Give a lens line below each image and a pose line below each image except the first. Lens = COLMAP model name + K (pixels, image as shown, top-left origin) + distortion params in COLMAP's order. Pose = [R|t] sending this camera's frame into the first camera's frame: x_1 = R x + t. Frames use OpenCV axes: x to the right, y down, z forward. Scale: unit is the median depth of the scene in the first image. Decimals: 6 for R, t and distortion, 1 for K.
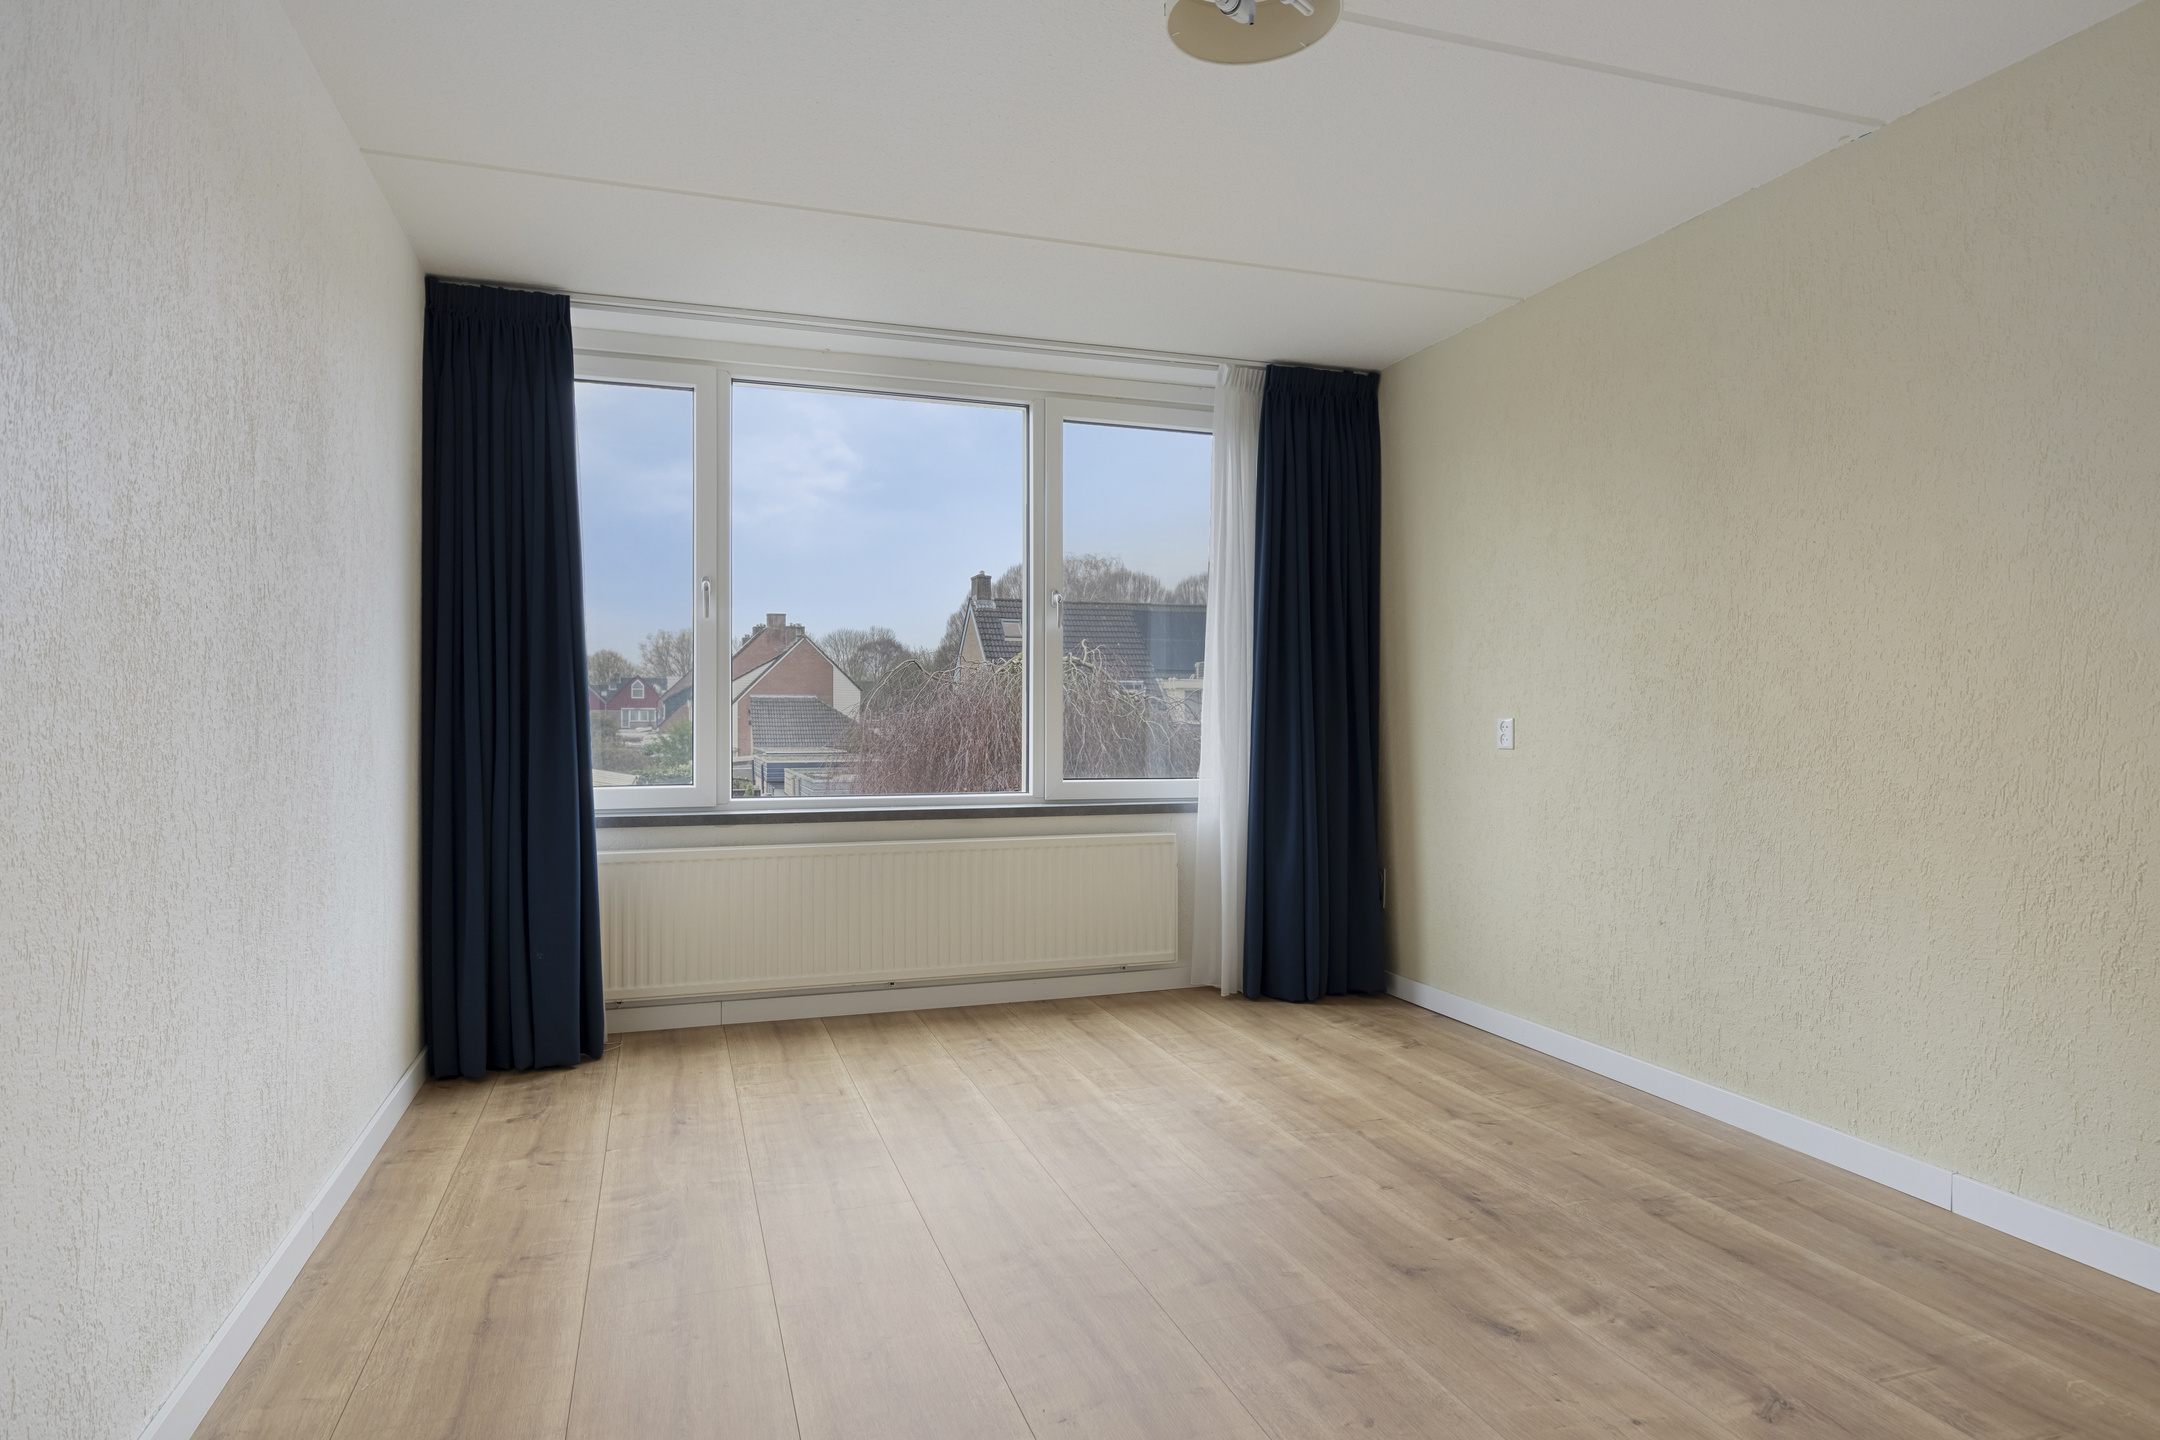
lens RADIAL K [[1204.4, 0, 1073.4], [0, 1204.4, 716.5], [0, 0, 1]] dist [0.007793, 0.000899]
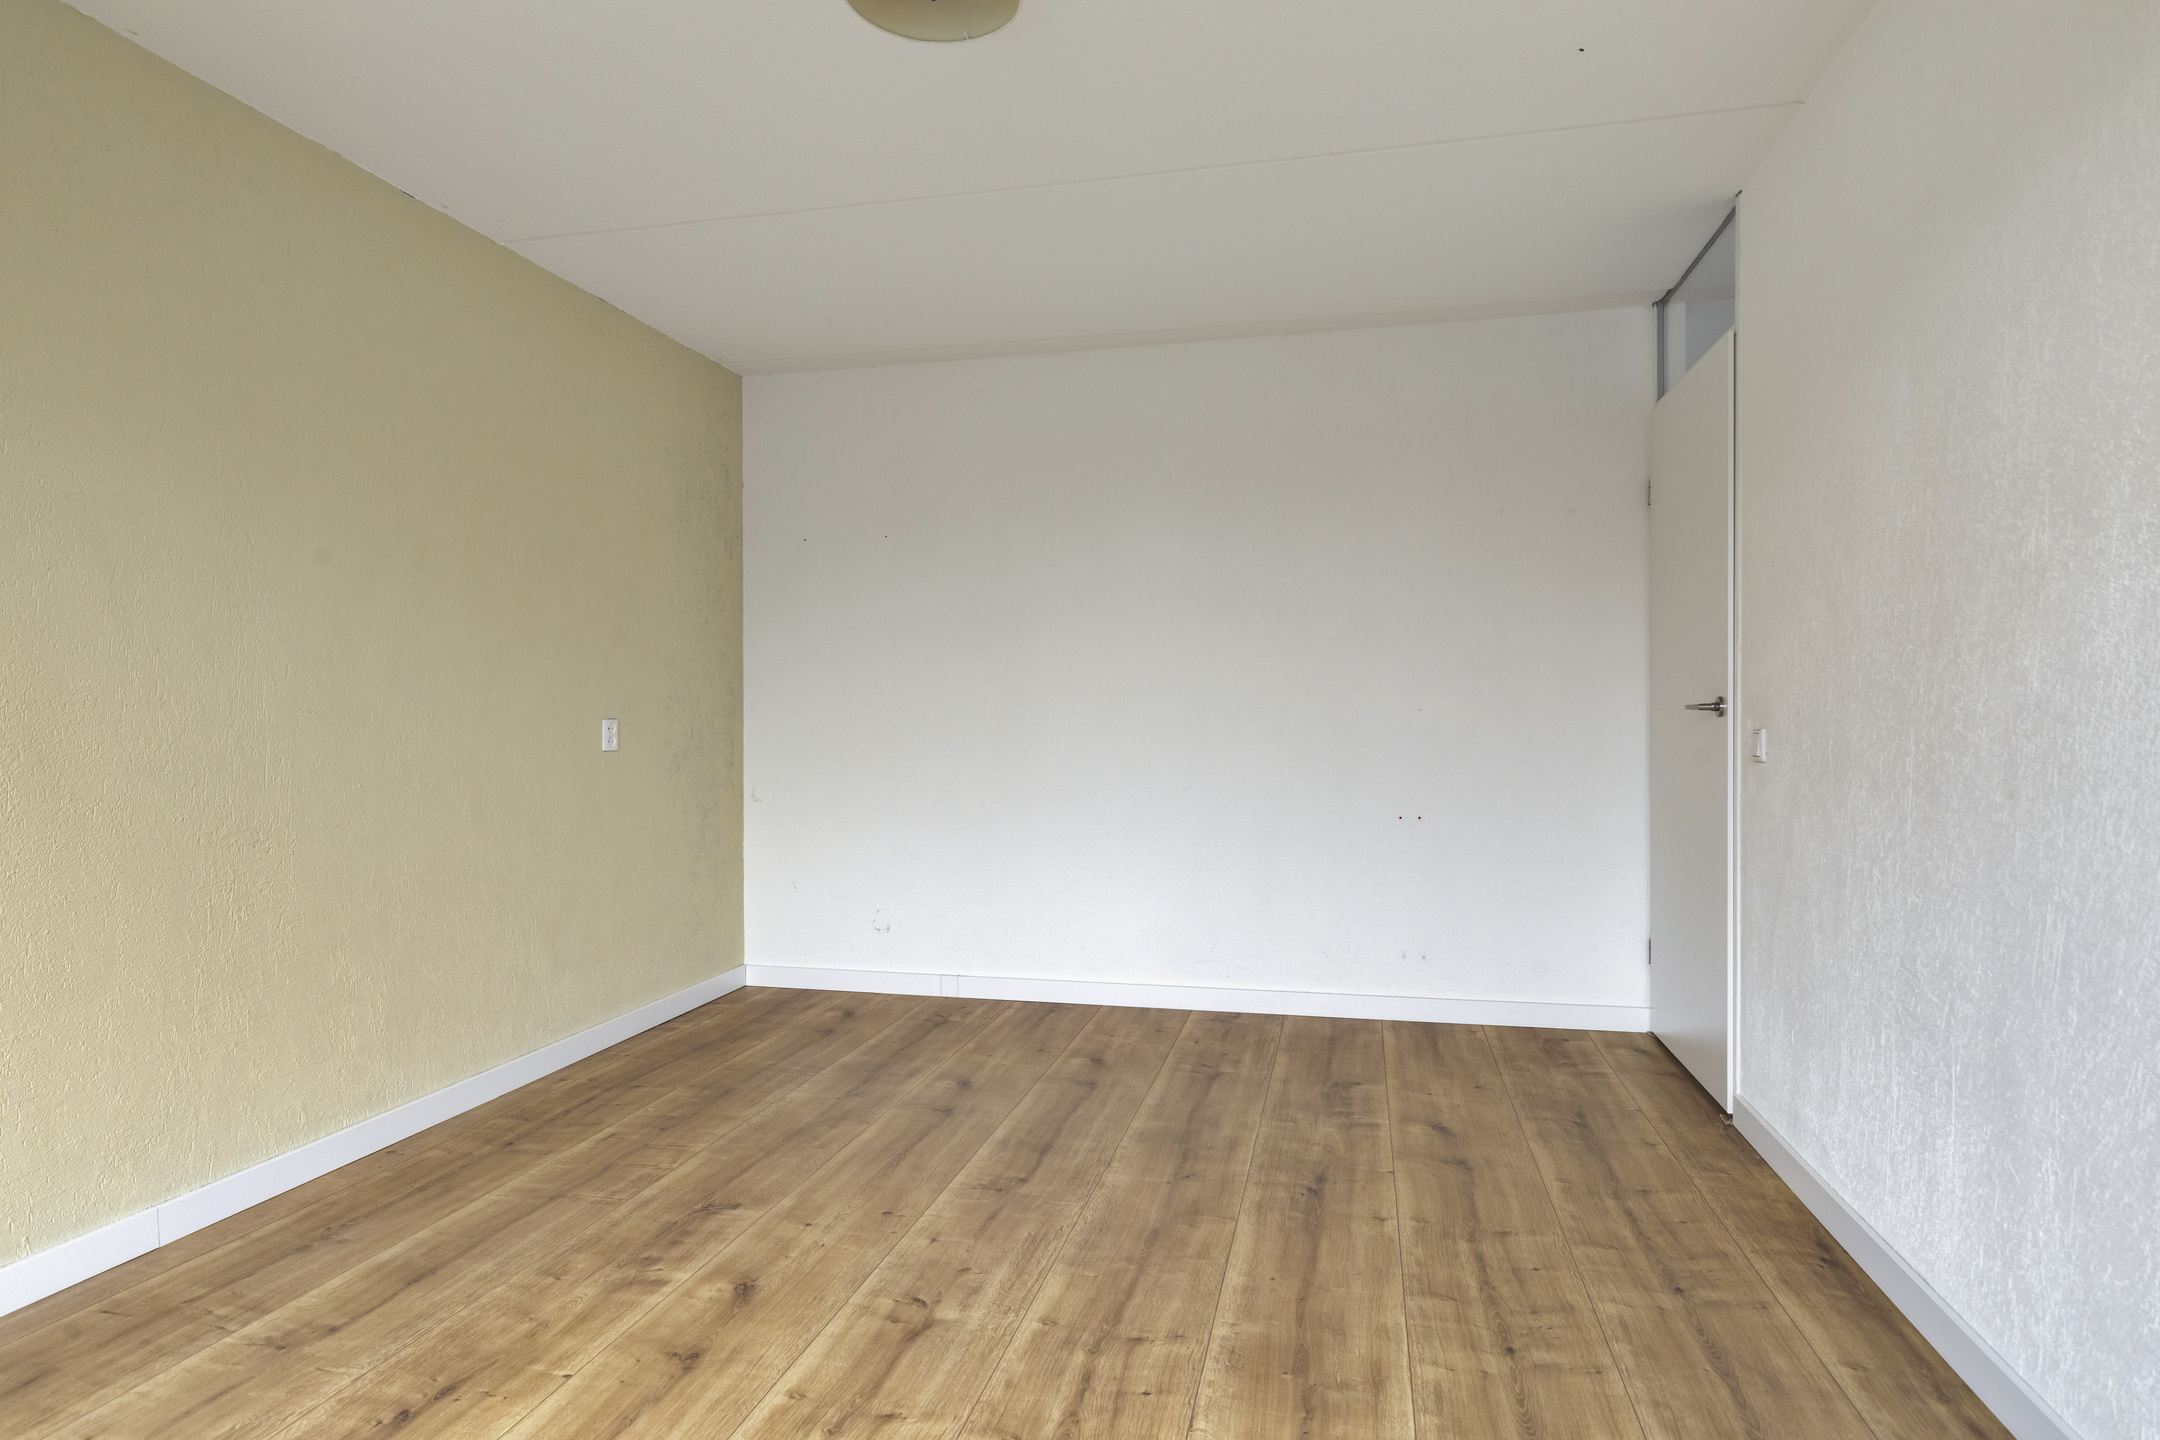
lens RADIAL K [[1204.4, 0, 1073.4], [0, 1204.4, 716.5], [0, 0, 1]] dist [0.007793, 0.000899]
pose [[-0.846765, 0.001874, 0.531964, -0.412763], [0.005313, 0.999974, 0.004933, -0.002322], [-0.531941, 0.007004, -0.846753, 1.571742]]
